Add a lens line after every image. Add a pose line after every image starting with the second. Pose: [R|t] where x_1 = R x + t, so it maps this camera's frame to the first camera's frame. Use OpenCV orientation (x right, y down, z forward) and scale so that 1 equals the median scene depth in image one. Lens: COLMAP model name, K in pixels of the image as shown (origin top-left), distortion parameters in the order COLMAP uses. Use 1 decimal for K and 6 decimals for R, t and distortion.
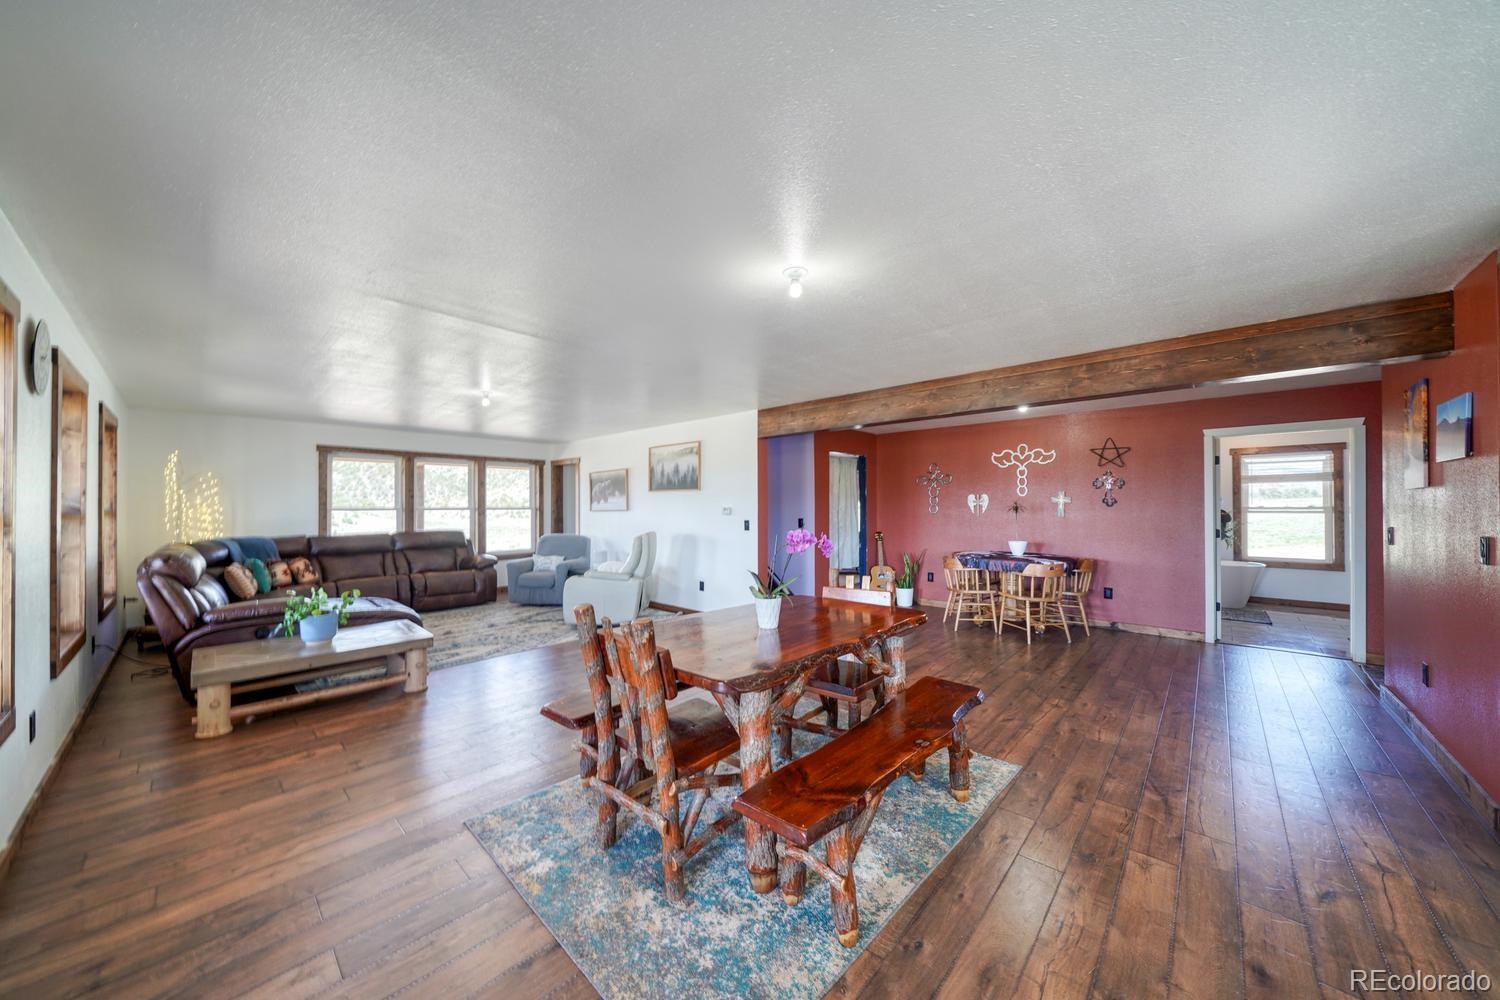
lens RADIAL K [[518.5, 0, 738.1], [0, 518.5, 504.7], [0, 0, 1]] dist [-0.001805, -0.000312]
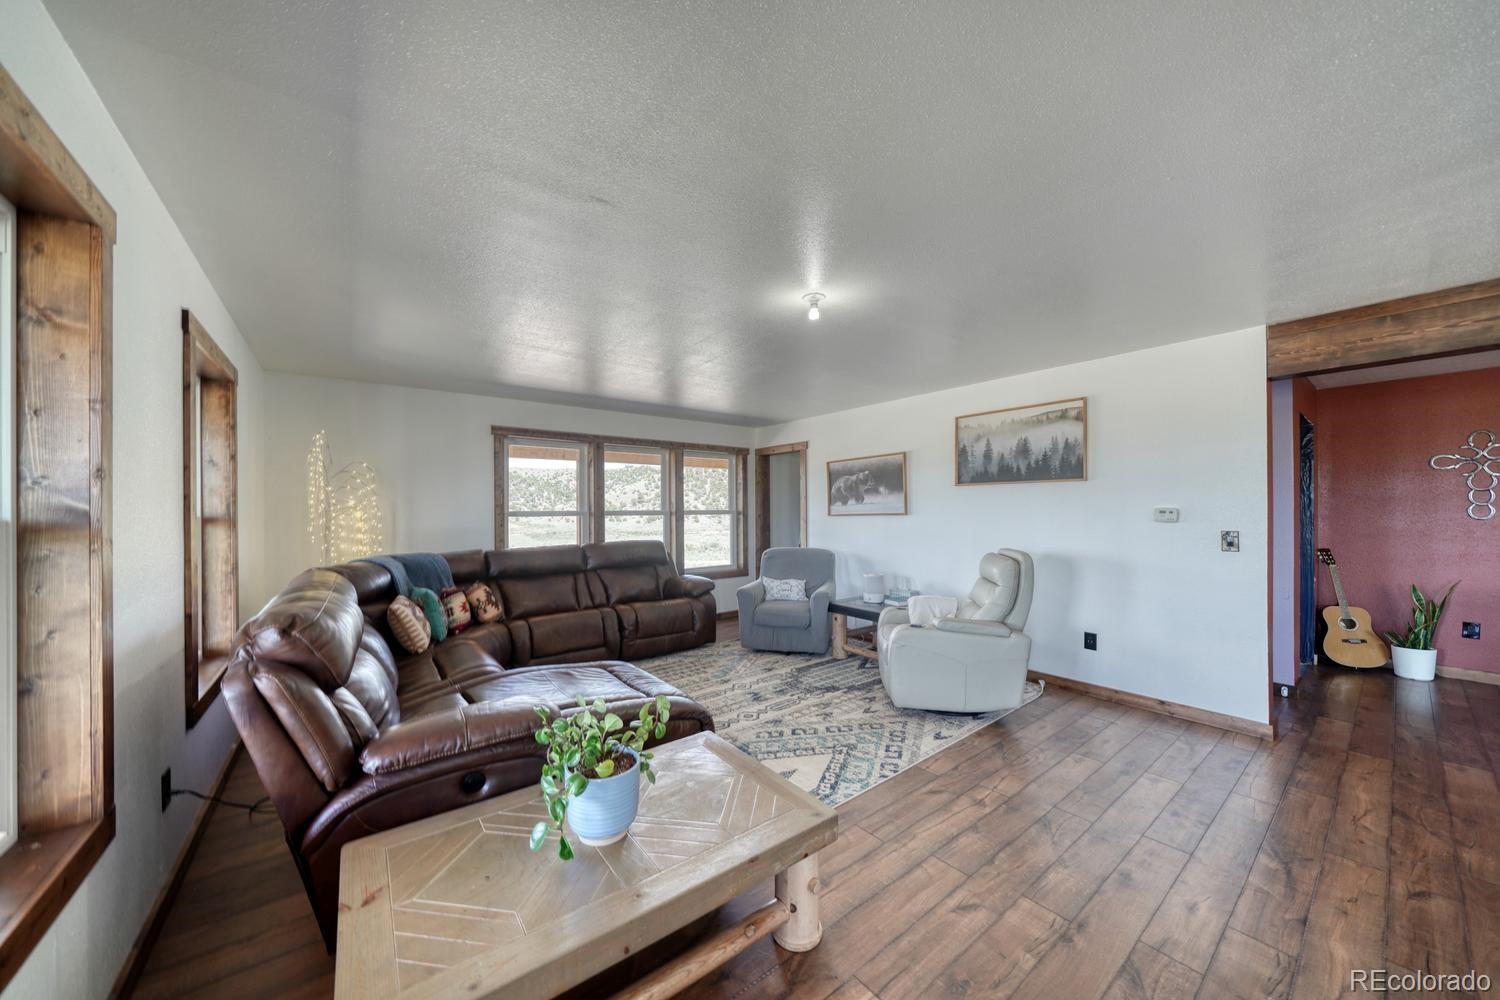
lens RADIAL K [[515.4, 0, 744.2], [0, 515.4, 509.3], [0, 0, 1]] dist [-0.001058, 0.000110]
pose [[0.987905, -0.003507, -0.155019, -0.357600], [0.003822, 0.999991, 0.001737, 0.002810], [0.155011, -0.002308, 0.987910, 0.343568]]
